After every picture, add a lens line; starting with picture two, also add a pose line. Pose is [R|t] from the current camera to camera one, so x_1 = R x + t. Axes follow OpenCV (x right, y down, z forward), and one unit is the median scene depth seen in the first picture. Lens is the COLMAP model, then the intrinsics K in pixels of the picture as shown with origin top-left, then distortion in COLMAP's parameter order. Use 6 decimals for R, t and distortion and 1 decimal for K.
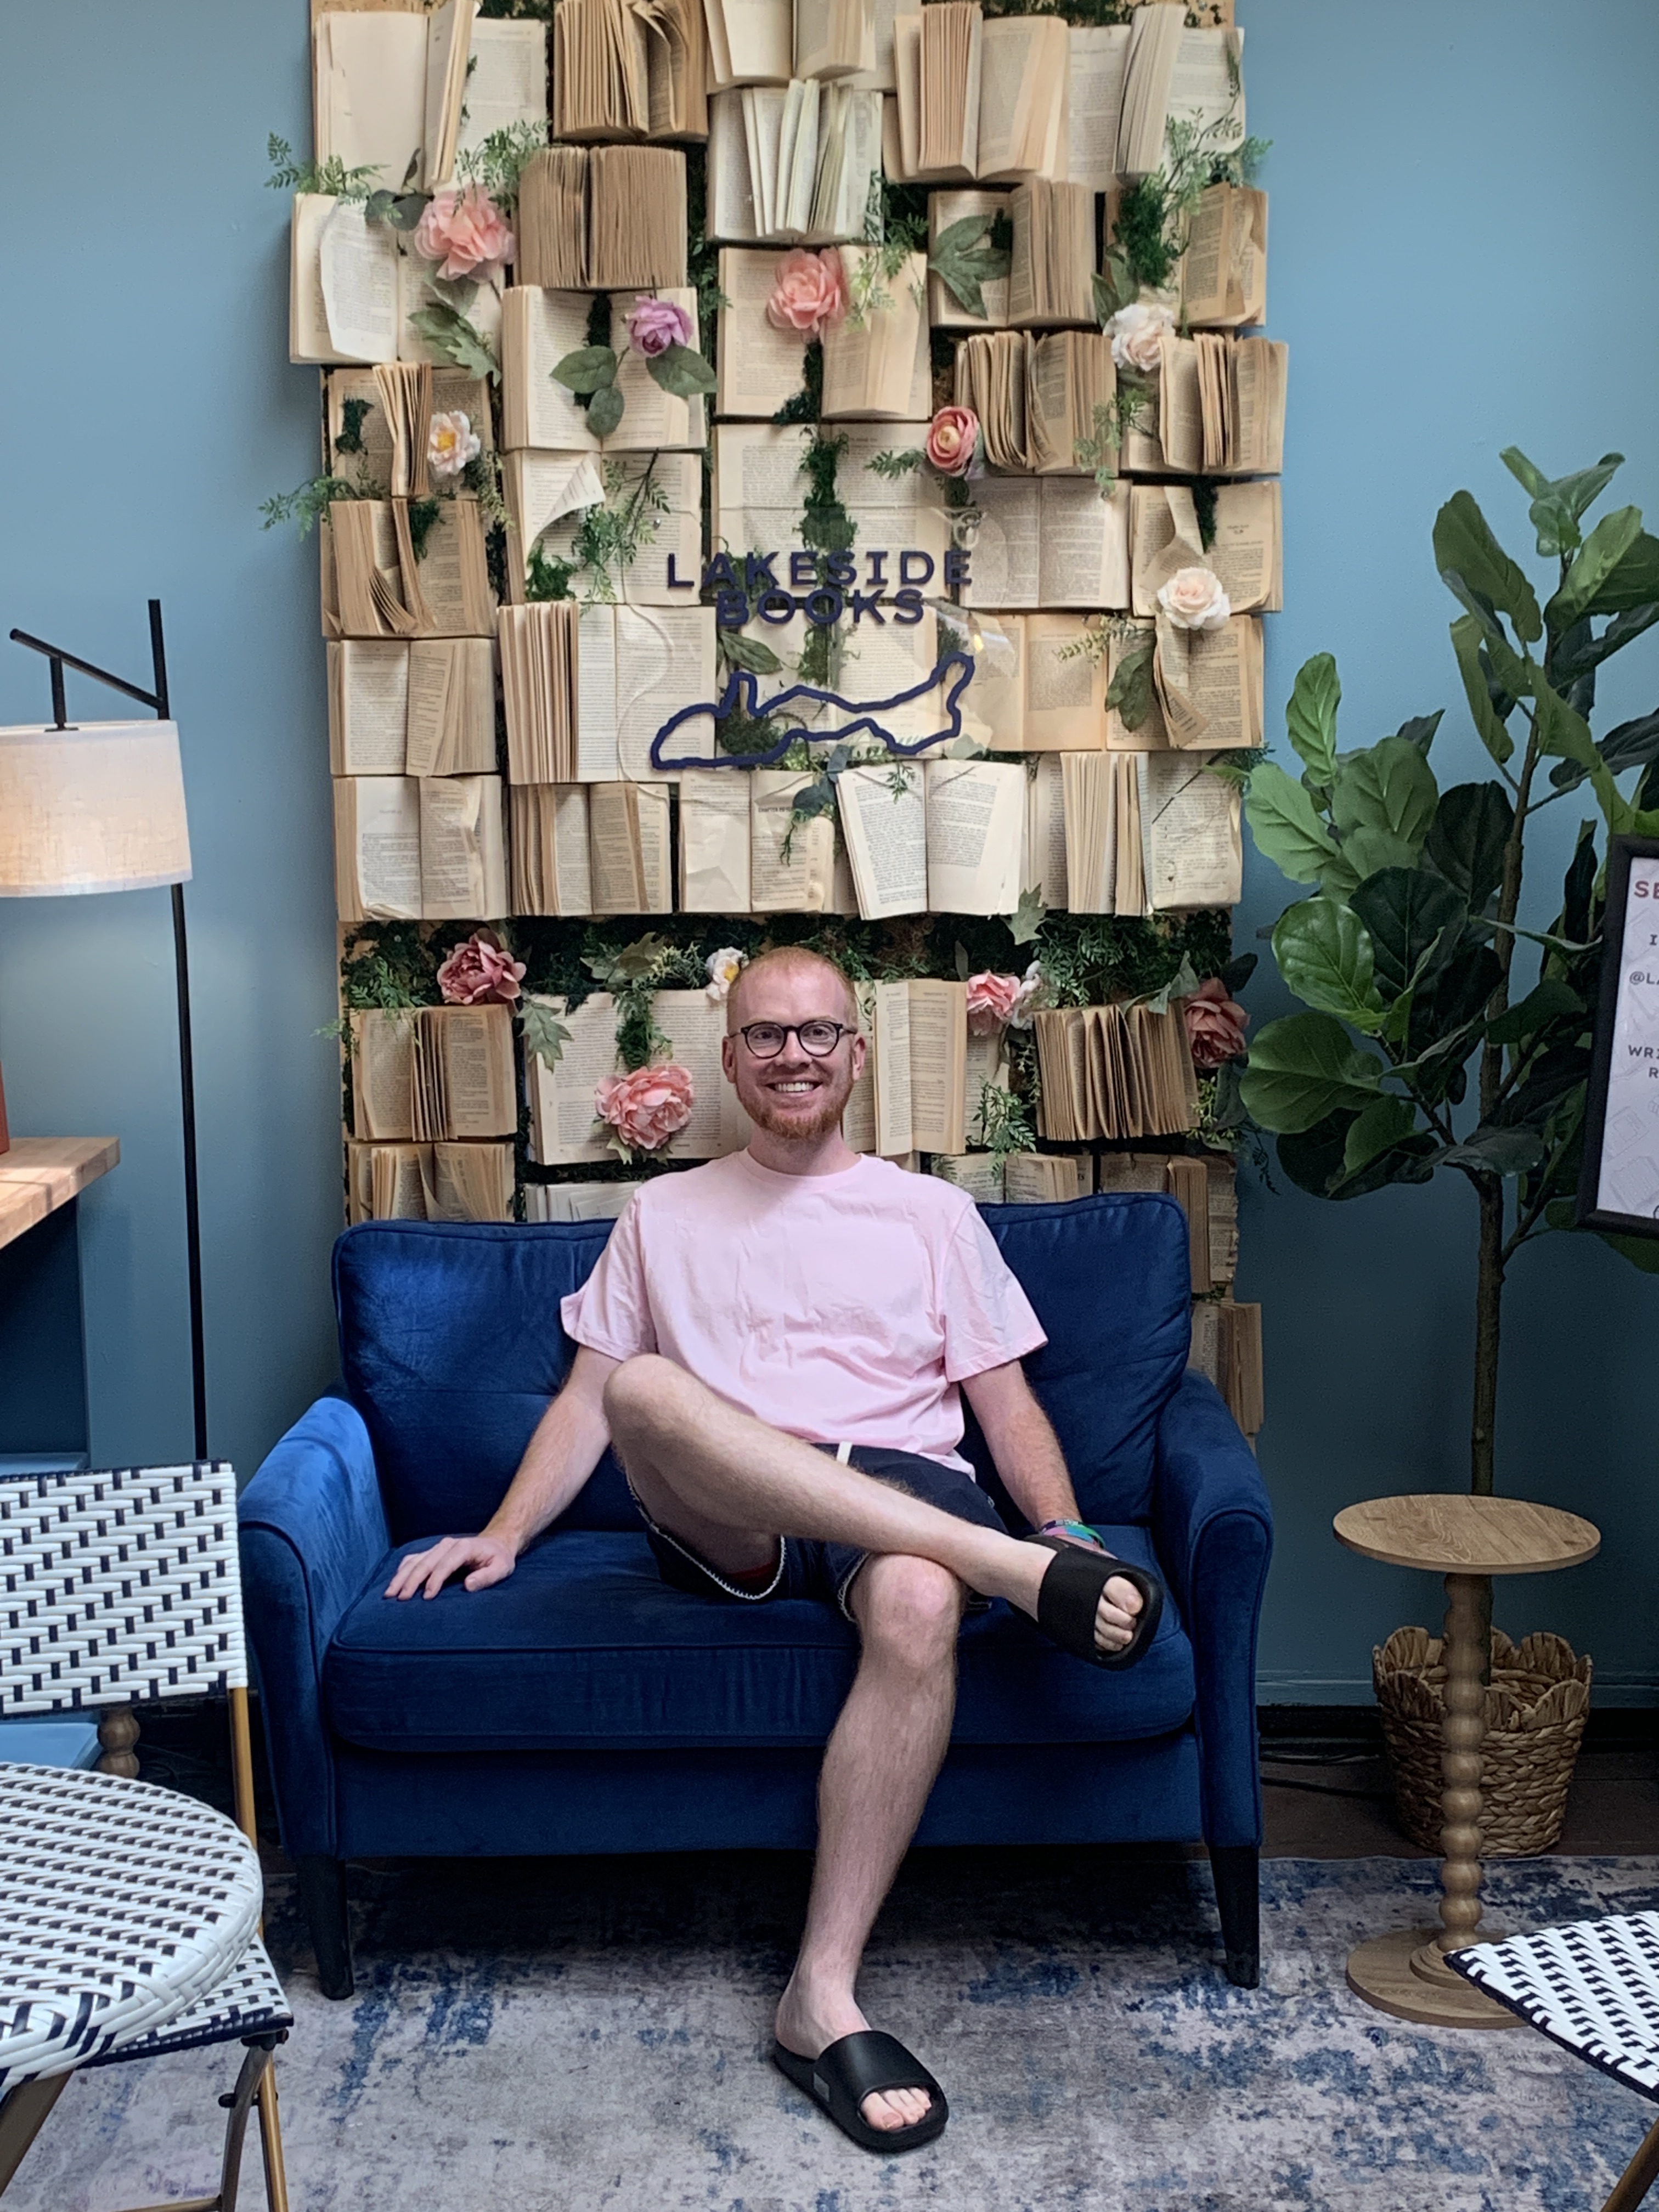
lens RADIAL K [[3223.1, 0, 820.8], [0, 3223.1, 1117.3], [0, 0, 1]] dist [0.067699, 0.000000]
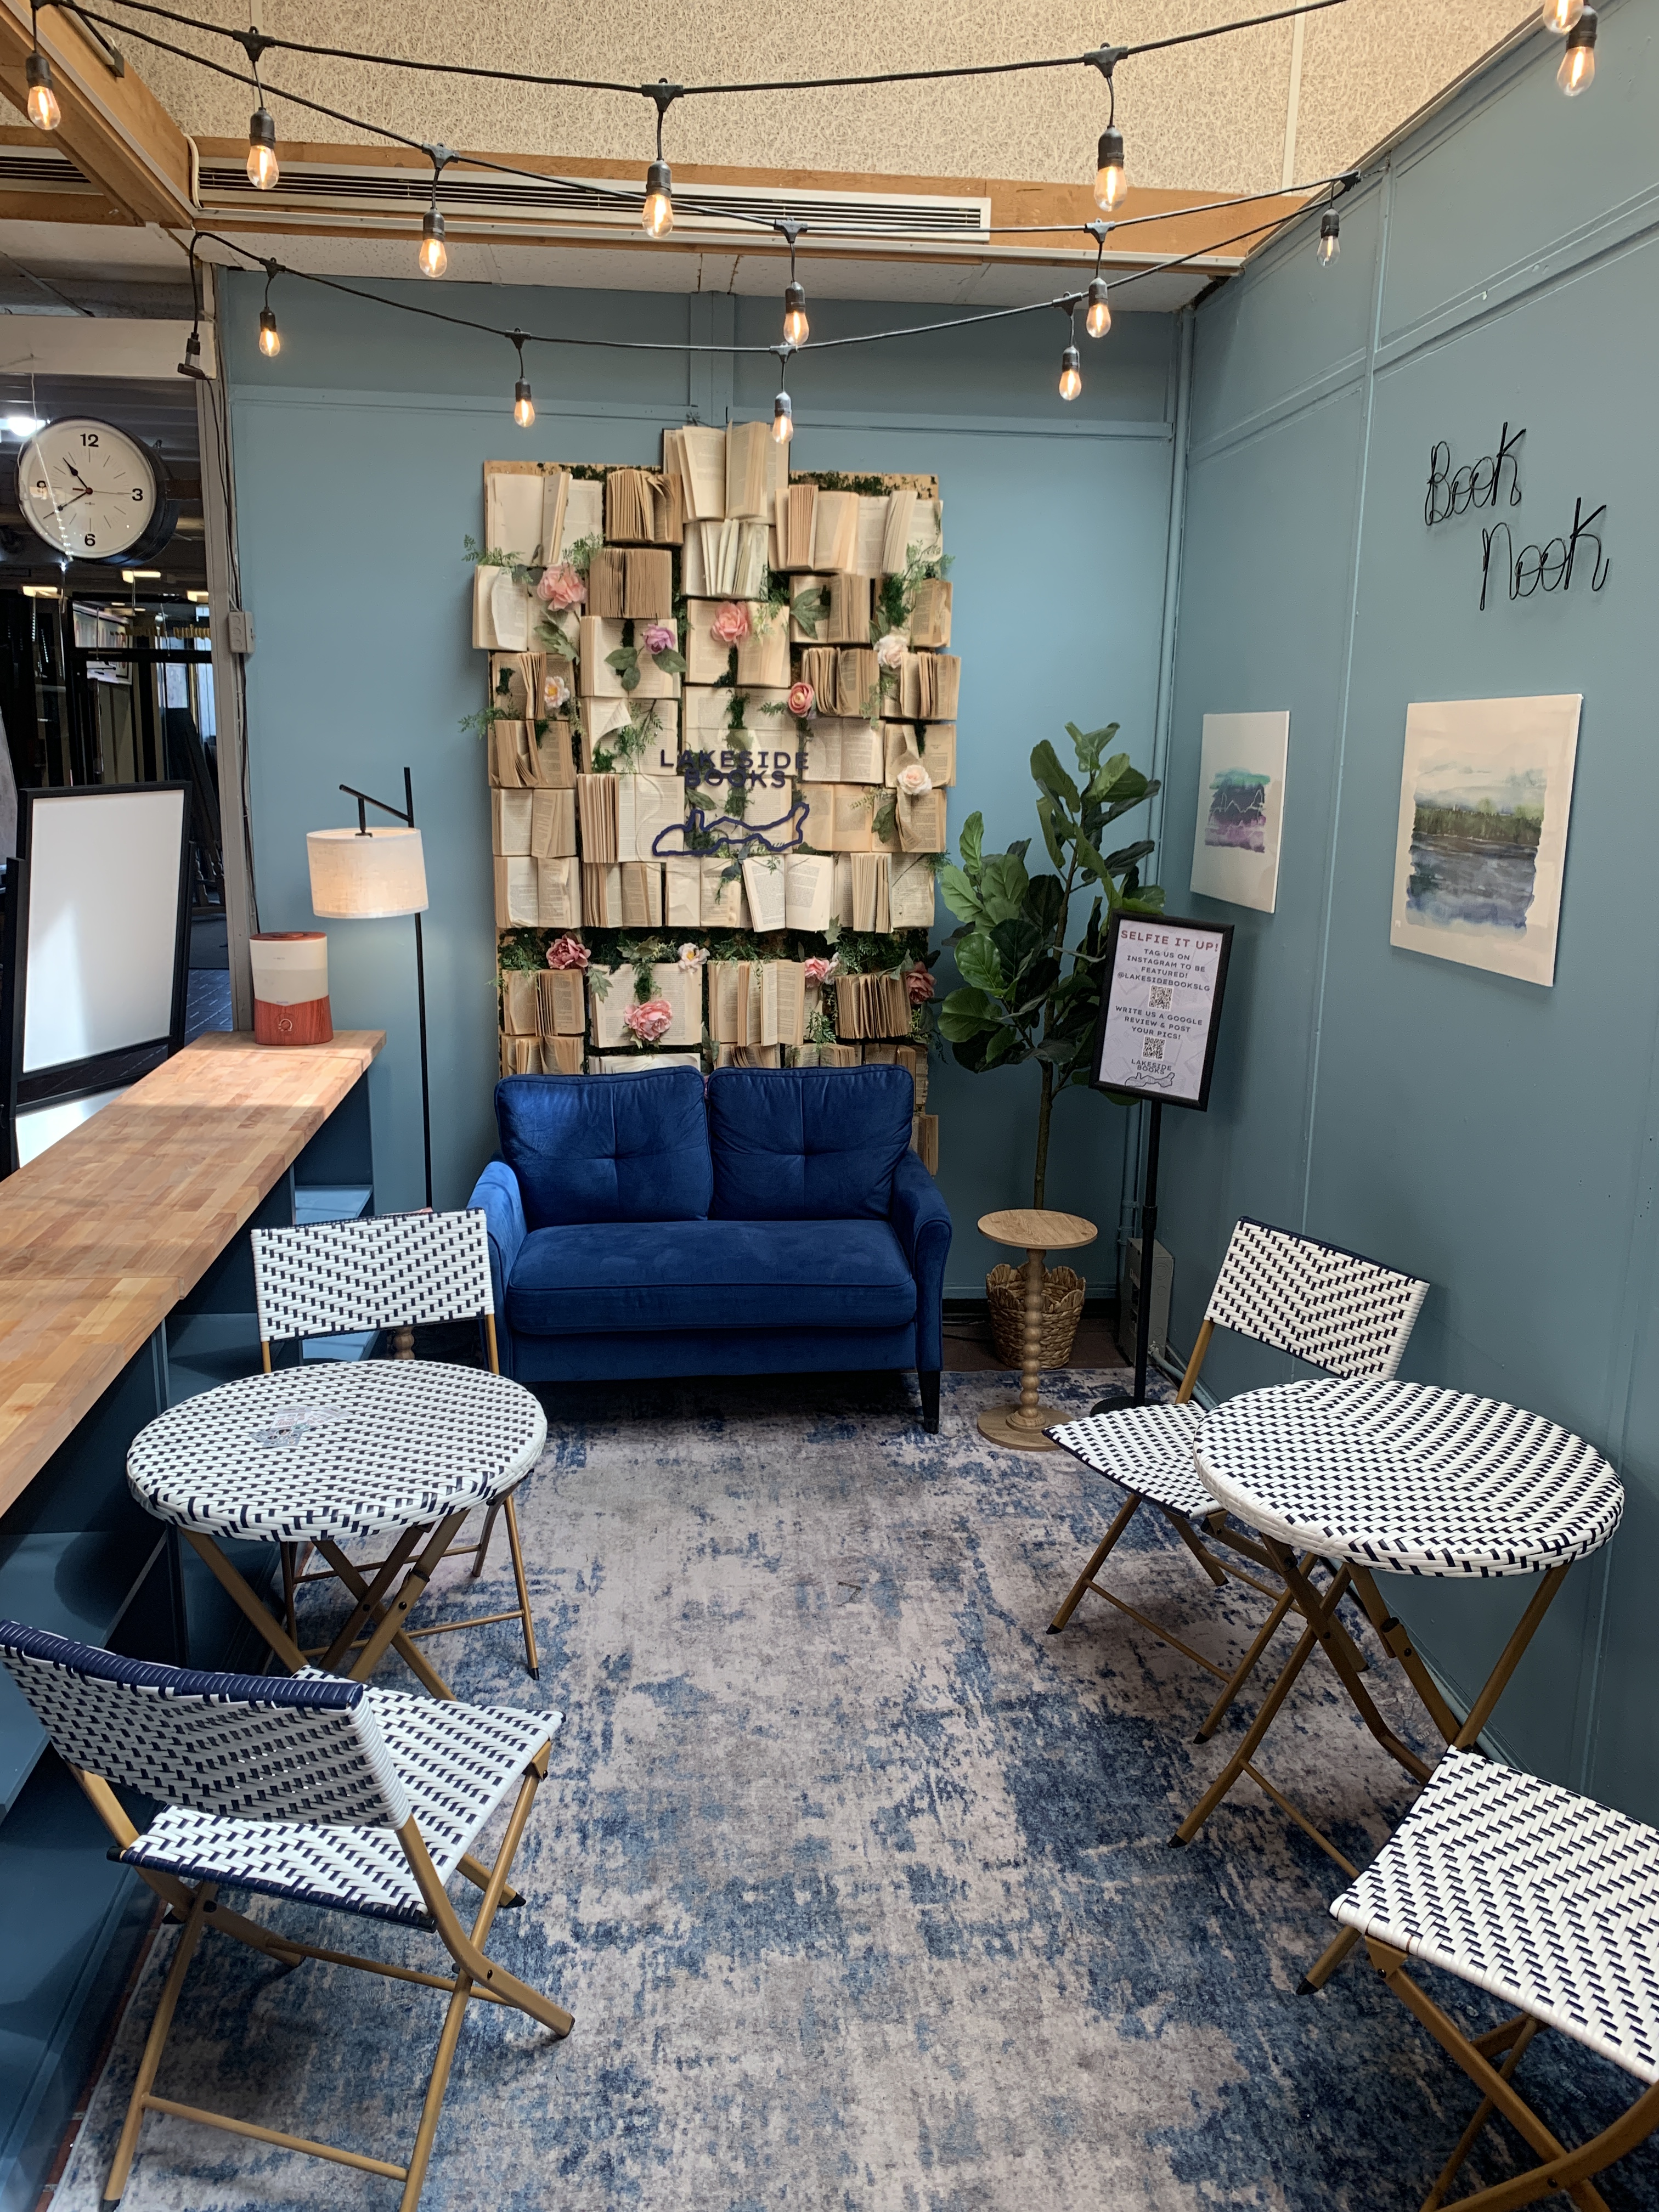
lens RADIAL K [[1671.9, 0, 844.5], [0, 1671.9, 1090.4], [0, 0, 1]] dist [0.067080, -0.000591]
pose [[0.993444, 0.006957, 0.114109, -0.052955], [-0.015954, 0.996816, 0.078122, -0.045195], [-0.113202, -0.079430, 0.990392, -0.086590]]
